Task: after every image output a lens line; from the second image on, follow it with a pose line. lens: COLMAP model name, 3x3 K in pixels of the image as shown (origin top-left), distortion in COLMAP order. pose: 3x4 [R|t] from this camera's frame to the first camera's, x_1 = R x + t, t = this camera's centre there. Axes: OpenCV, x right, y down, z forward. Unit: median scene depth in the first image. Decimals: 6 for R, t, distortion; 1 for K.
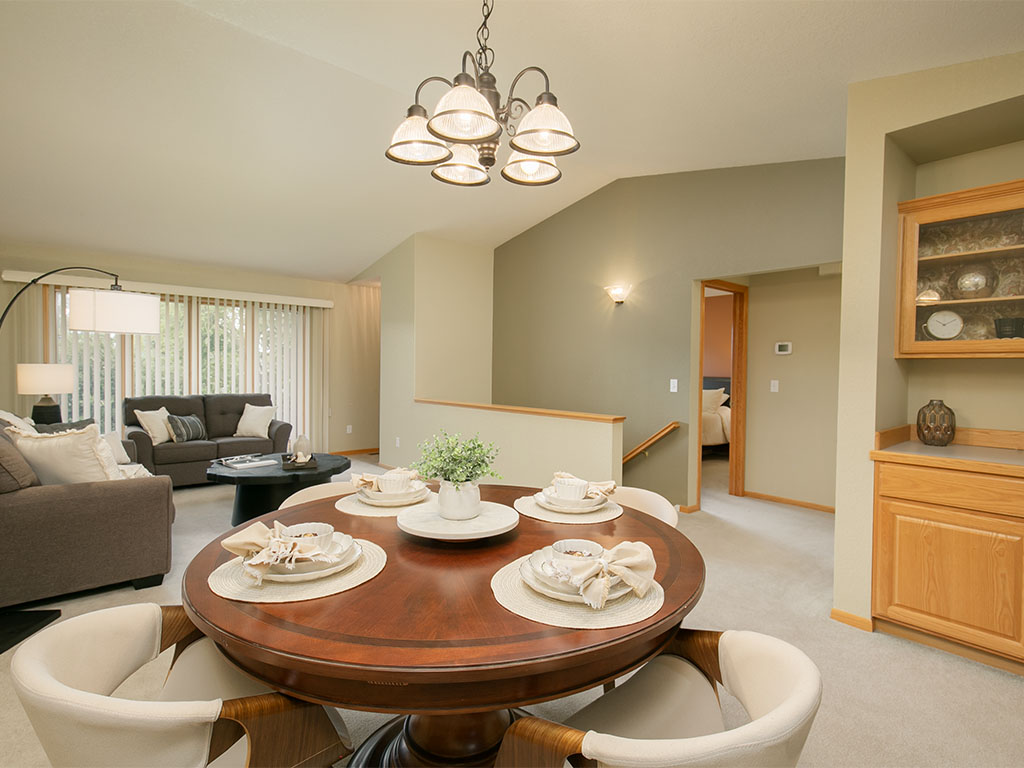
lens RADIAL K [[527.9, 0, 512.0], [0, 527.9, 384.0], [0, 0, 1]] dist [-0.000266, -0.000046]
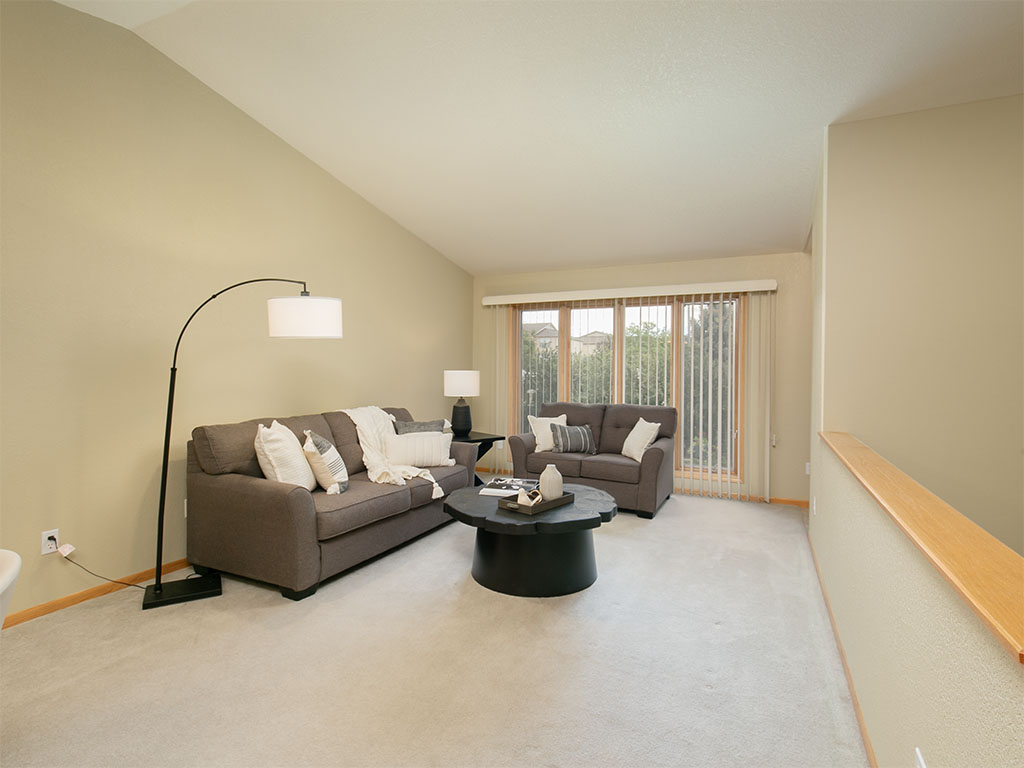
lens RADIAL K [[527.9, 0, 512.0], [0, 527.9, 384.0], [0, 0, 1]] dist [-0.000266, -0.000046]
pose [[0.412439, 0.015811, -0.910848, 0.203191], [-0.035208, 0.999379, 0.001406, -0.012200], [0.910305, 0.031490, 0.412739, 0.525790]]
